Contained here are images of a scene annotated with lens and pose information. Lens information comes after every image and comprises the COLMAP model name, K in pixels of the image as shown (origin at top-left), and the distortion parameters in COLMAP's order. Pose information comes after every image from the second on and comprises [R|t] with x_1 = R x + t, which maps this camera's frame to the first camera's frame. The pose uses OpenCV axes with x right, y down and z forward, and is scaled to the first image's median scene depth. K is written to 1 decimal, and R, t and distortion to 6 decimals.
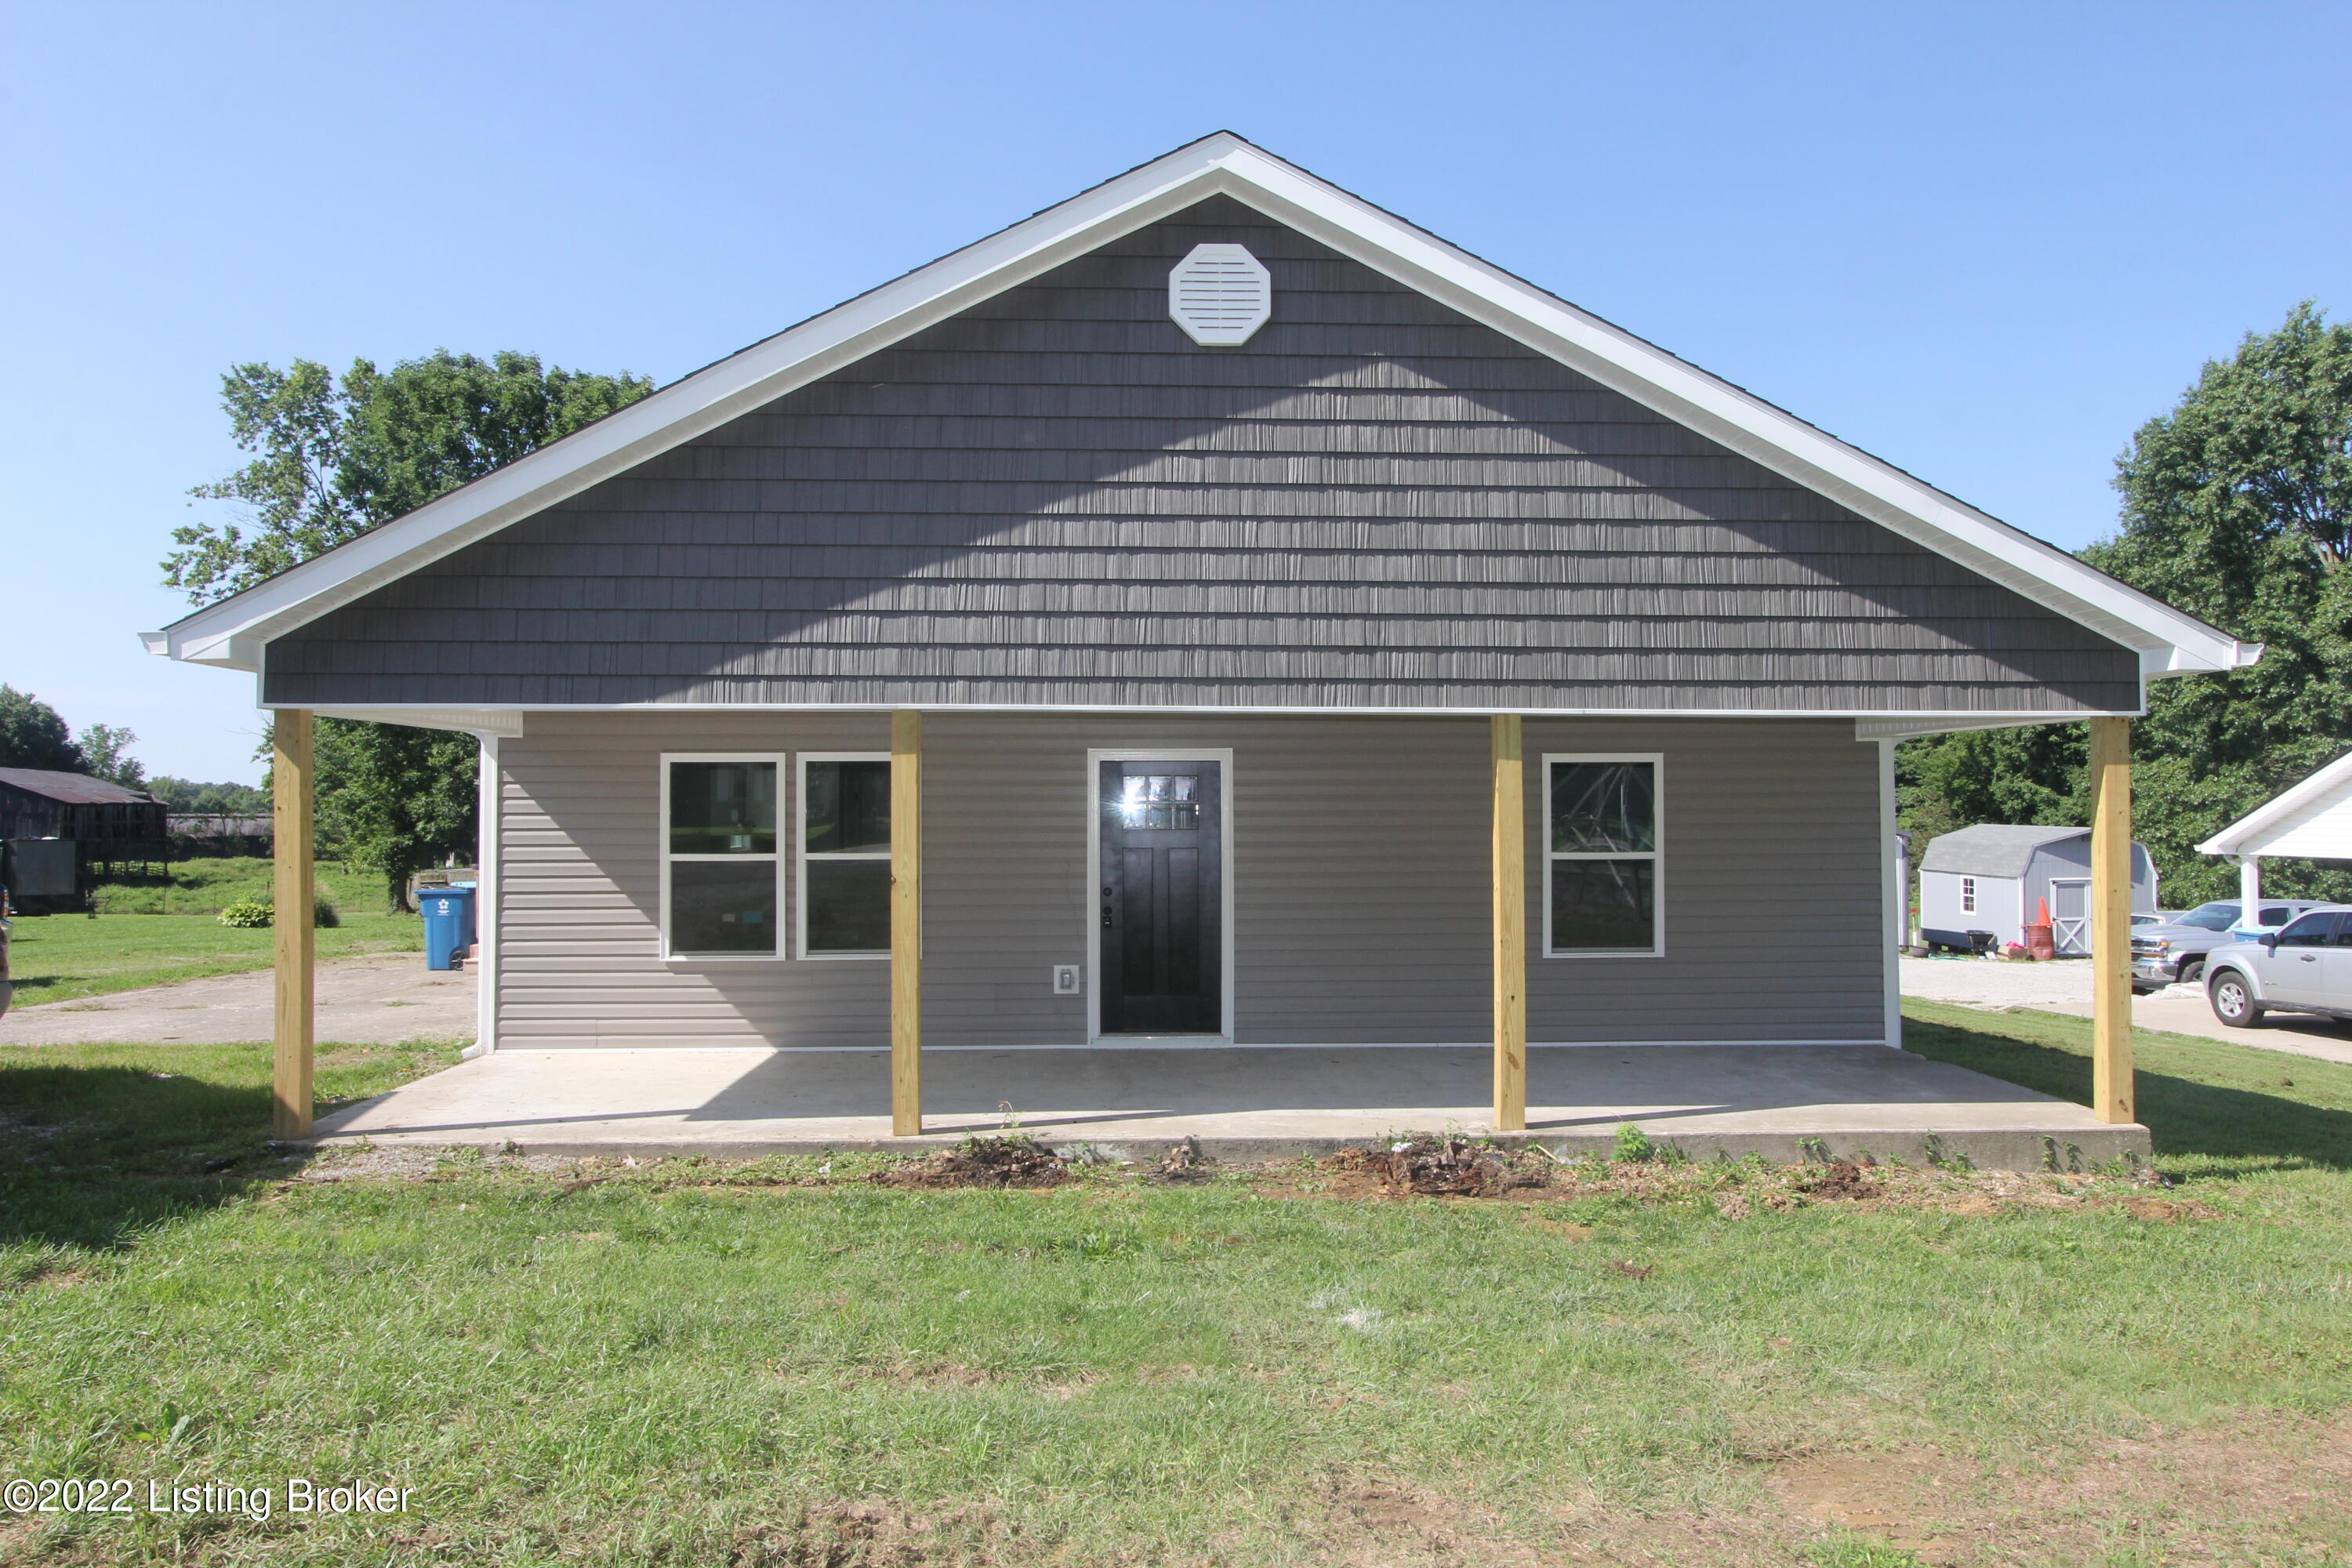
lens RADIAL K [[1571.0, 0, 1178.8], [0, 1571.0, 800.7], [0, 0, 1]] dist [-0.004266, -0.000018]
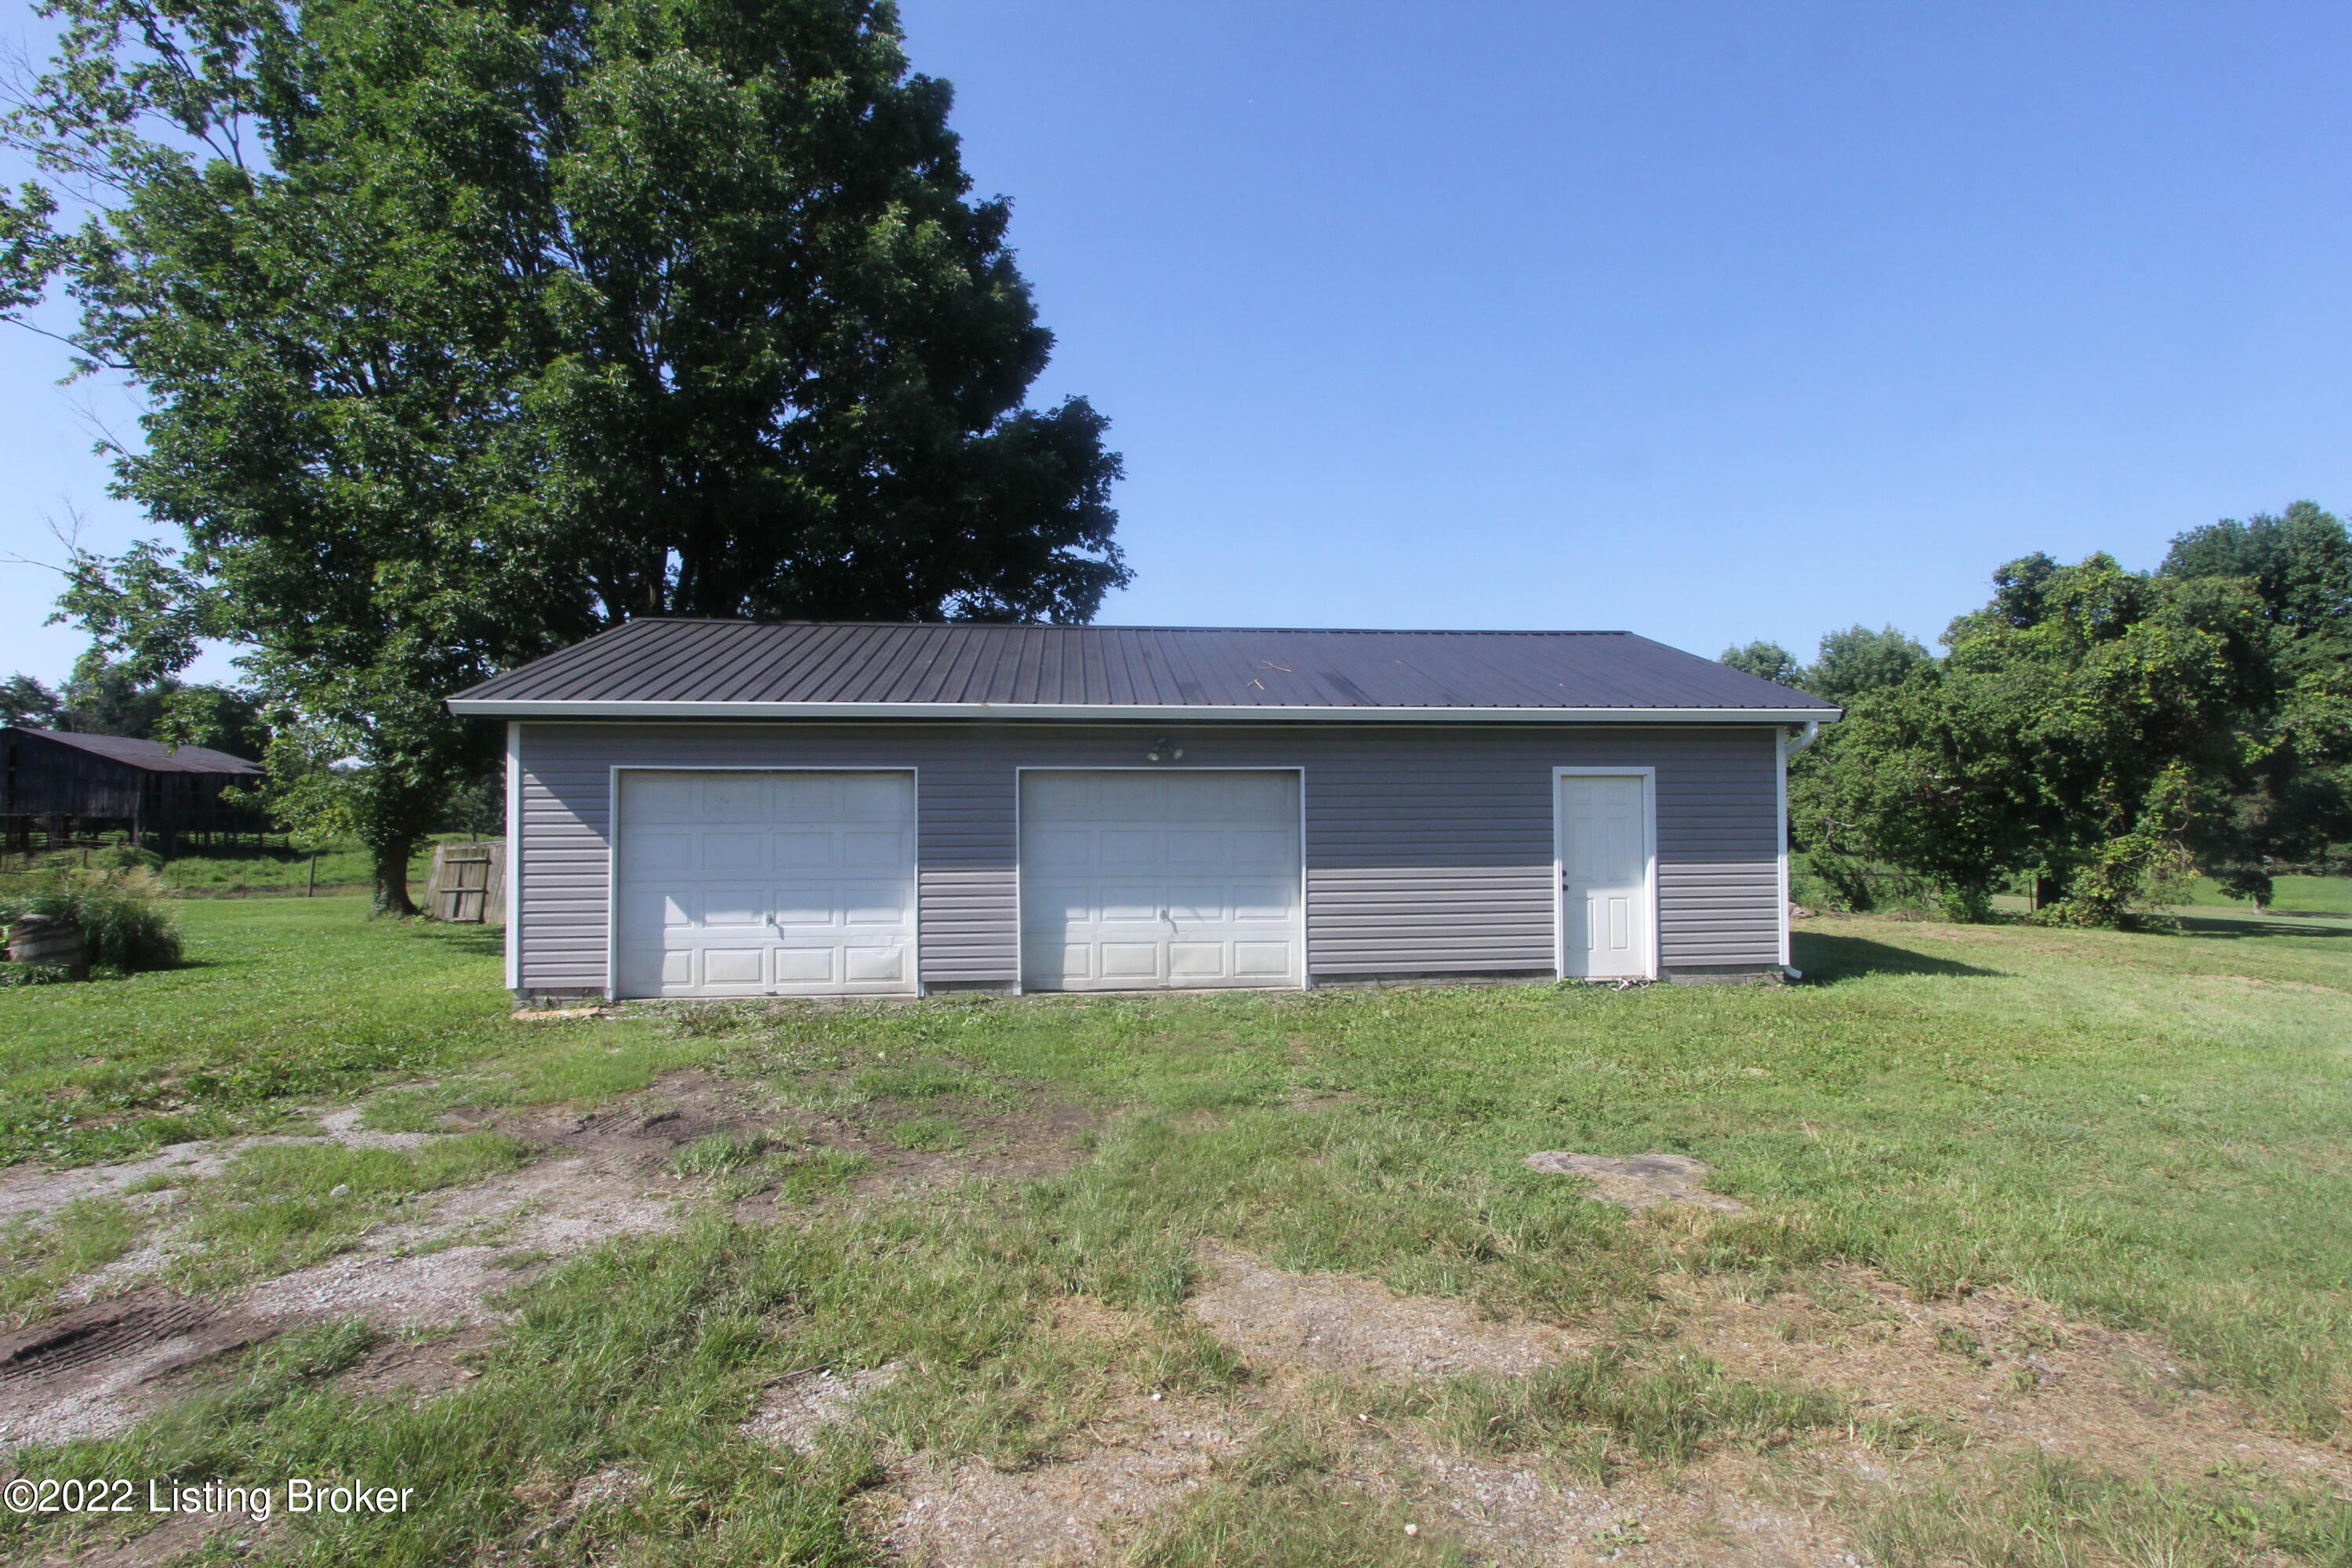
lens RADIAL K [[1085.3, 0, 1172.8], [0, 1085.3, 784.1], [0, 0, 1]] dist [-0.002476, 0.000033]
pose [[0.999239, 0.000613, 0.039010, -1.046754], [-0.000276, 0.999963, -0.008639, 0.124615], [-0.039014, 0.008622, 0.999201, 2.760281]]
